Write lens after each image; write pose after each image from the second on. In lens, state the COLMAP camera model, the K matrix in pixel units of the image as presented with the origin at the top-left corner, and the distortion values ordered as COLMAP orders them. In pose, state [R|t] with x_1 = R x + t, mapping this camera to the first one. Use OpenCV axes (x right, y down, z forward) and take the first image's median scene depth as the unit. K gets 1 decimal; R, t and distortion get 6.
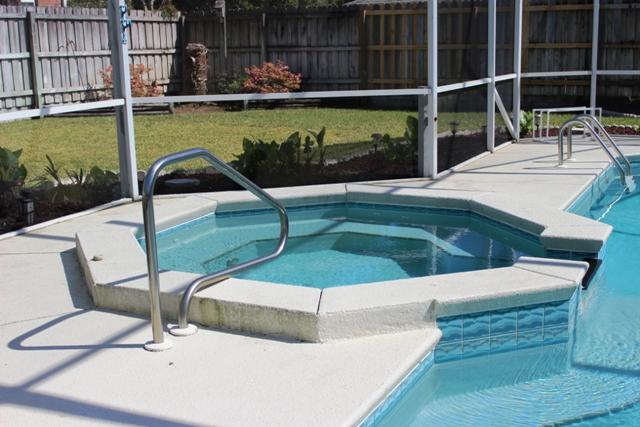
lens RADIAL K [[868.0, 0, 325.0], [0, 868.0, 213.2], [0, 0, 1]] dist [-0.026794, 0.000000]
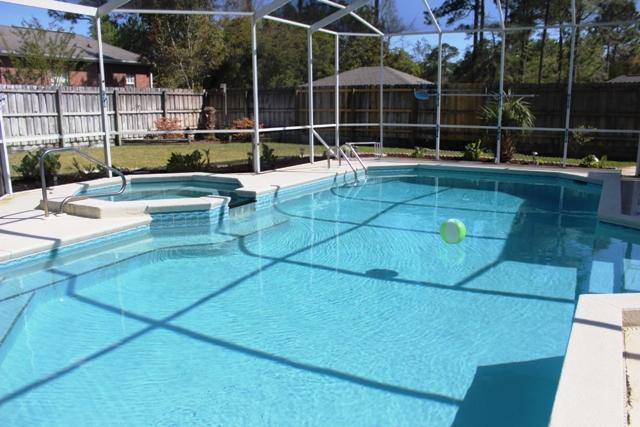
lens RADIAL K [[541.0, 0, 313.5], [0, 541.0, 216.0], [0, 0, 1]] dist [-0.110558, 0.038937]
pose [[0.996896, 0.028877, -0.073241, 0.192190], [-0.028442, 0.999571, 0.006975, 0.027059], [0.073411, -0.004870, 0.997290, -0.151839]]
